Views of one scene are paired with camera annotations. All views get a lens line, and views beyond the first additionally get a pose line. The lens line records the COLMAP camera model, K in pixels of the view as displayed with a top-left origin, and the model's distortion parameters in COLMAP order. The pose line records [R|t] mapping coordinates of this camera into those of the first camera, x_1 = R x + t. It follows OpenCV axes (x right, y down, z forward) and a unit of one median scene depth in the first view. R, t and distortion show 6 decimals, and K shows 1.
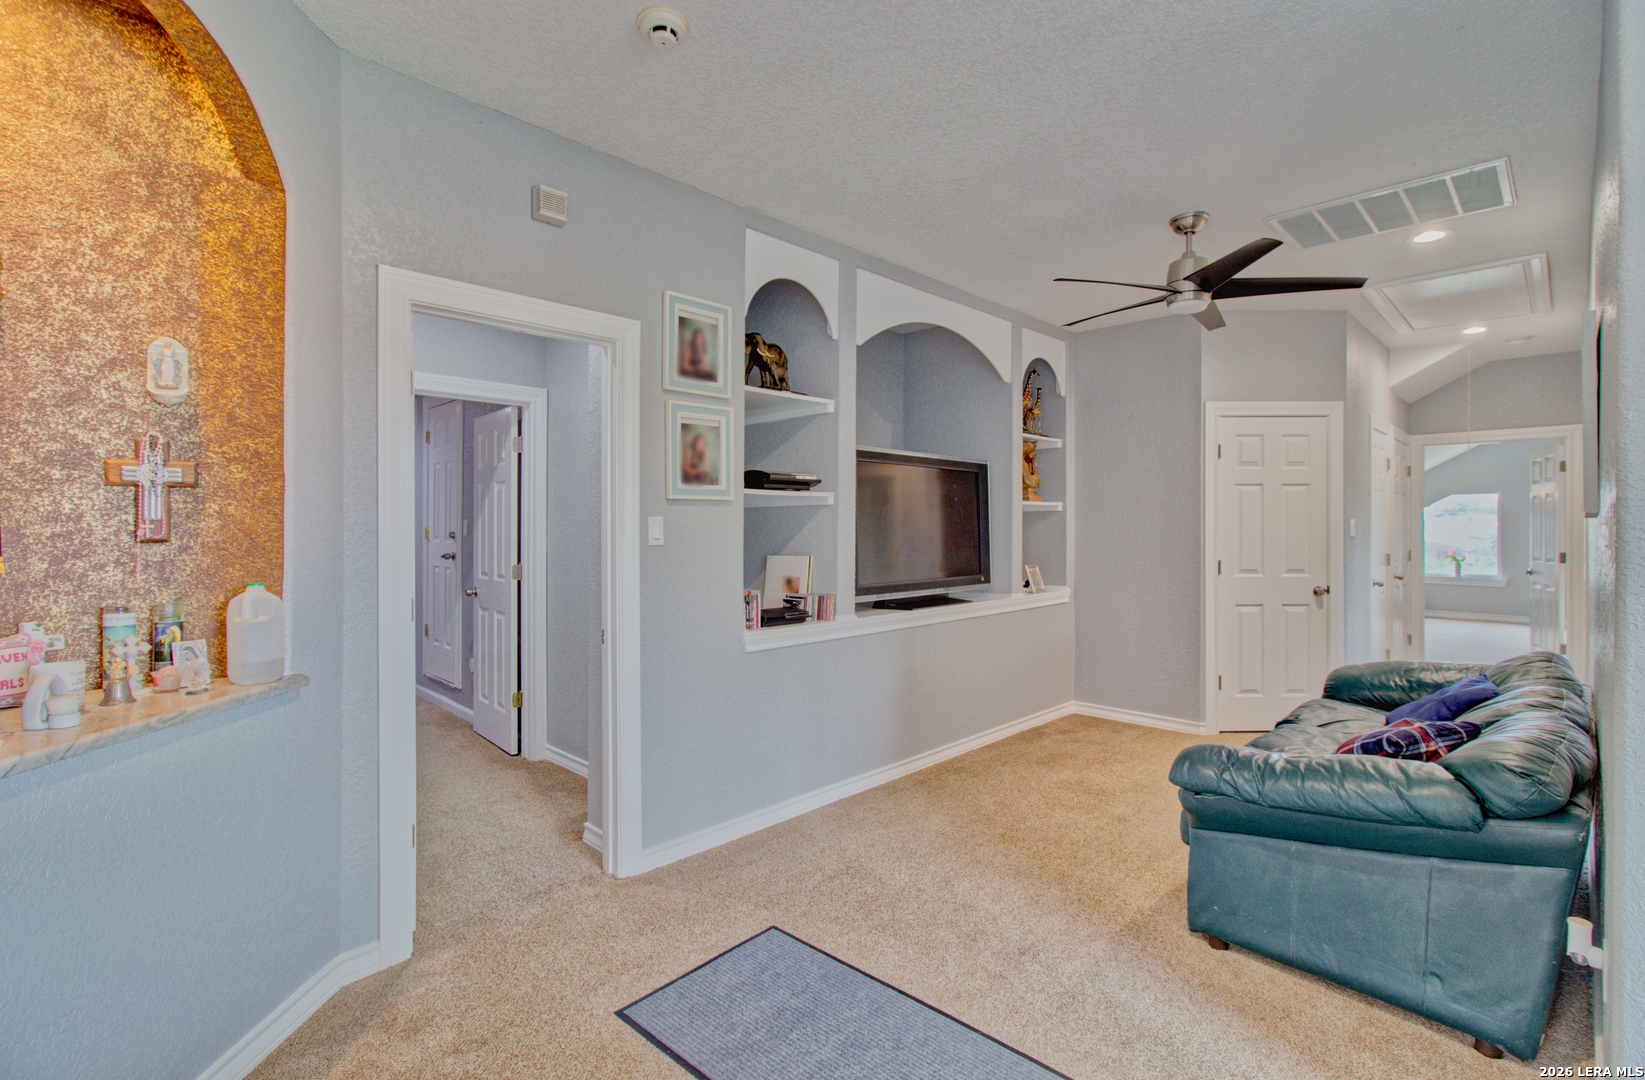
lens RADIAL K [[774.8, 0, 816.5], [0, 774.8, 523.8], [0, 0, 1]] dist [-0.012590, 0.007479]
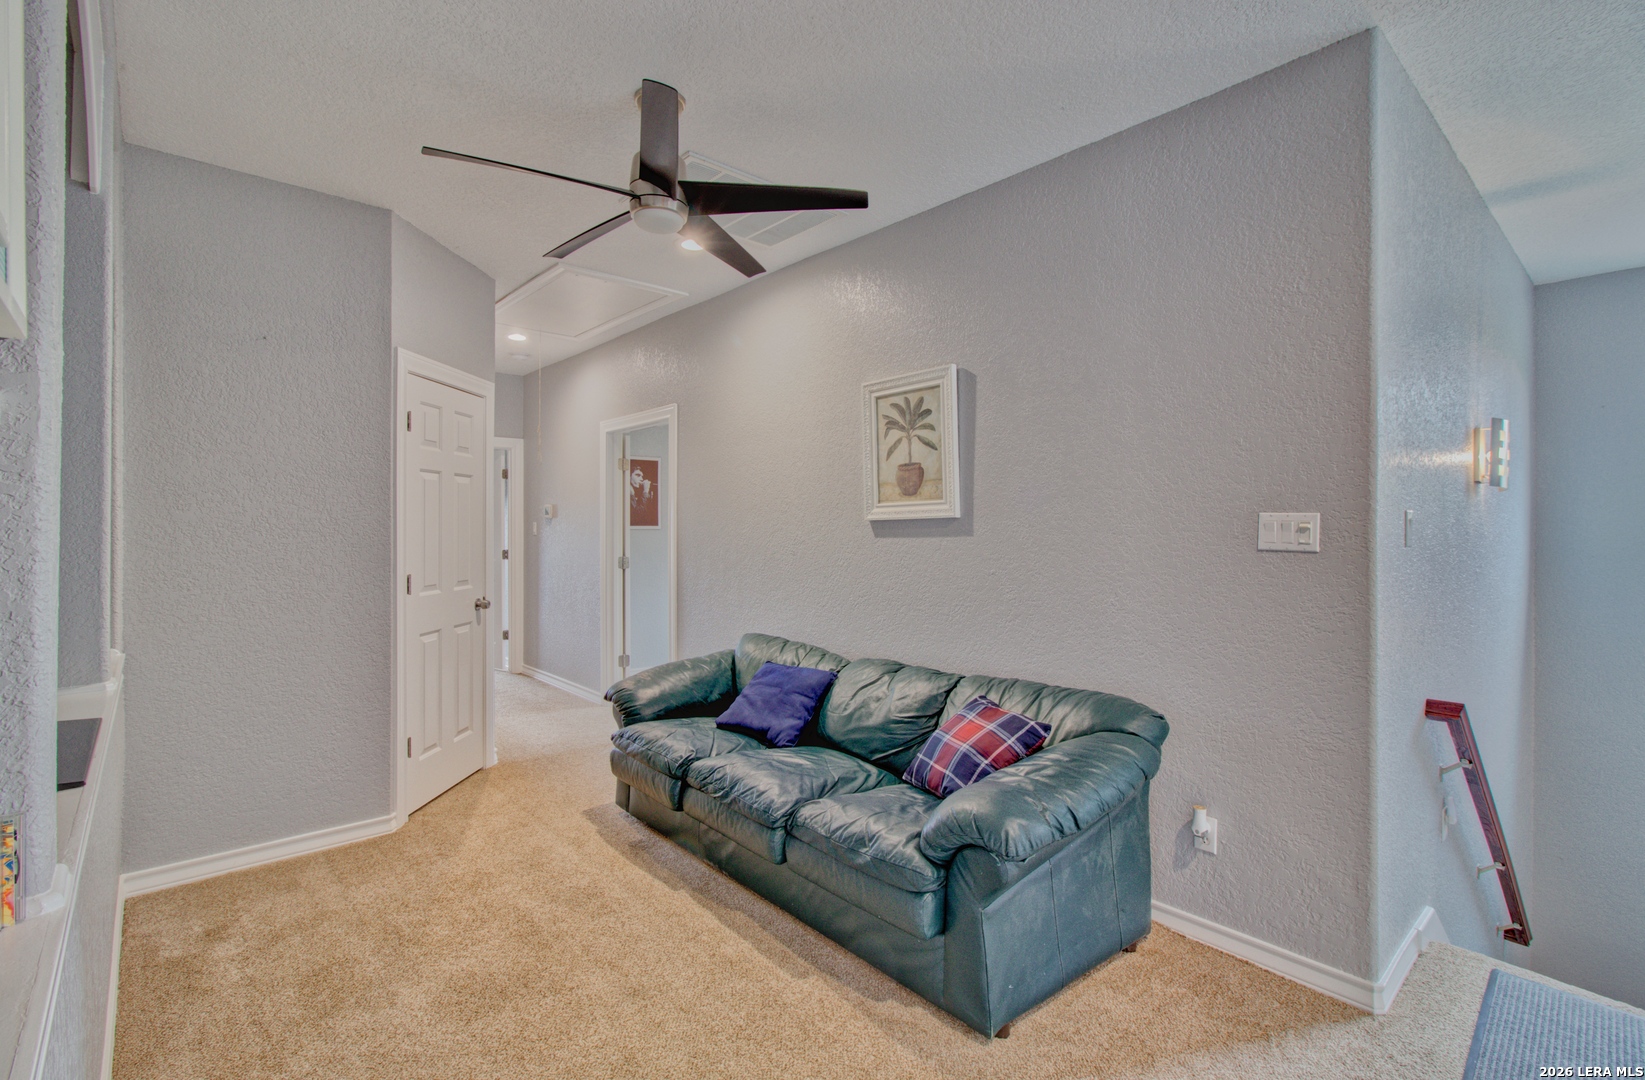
lens RADIAL K [[757.8, 0, 853.1], [0, 757.8, 527.6], [0, 0, 1]] dist [-0.014789, 0.007323]
pose [[0.047616, -0.004331, 0.998856, -0.225150], [-0.001396, 0.999989, 0.004402, 0.000609], [-0.998865, -0.001604, 0.047610, 0.854169]]
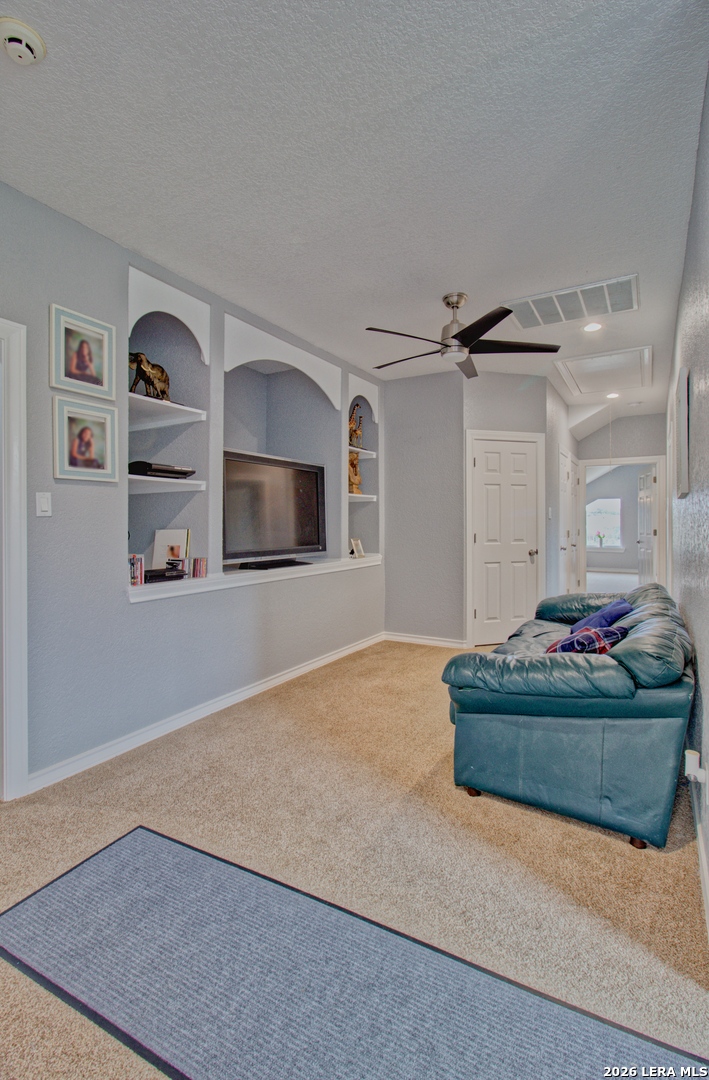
lens RADIAL K [[521.6, 0, 355.6], [0, 521.6, 520.6], [0, 0, 1]] dist [-0.029978, 0.028048]
pose [[0.967276, -0.002097, 0.253718, 0.051668], [0.002135, 0.999998, 0.000124, 0.032199], [-0.253718, 0.000421, 0.967278, 0.098468]]
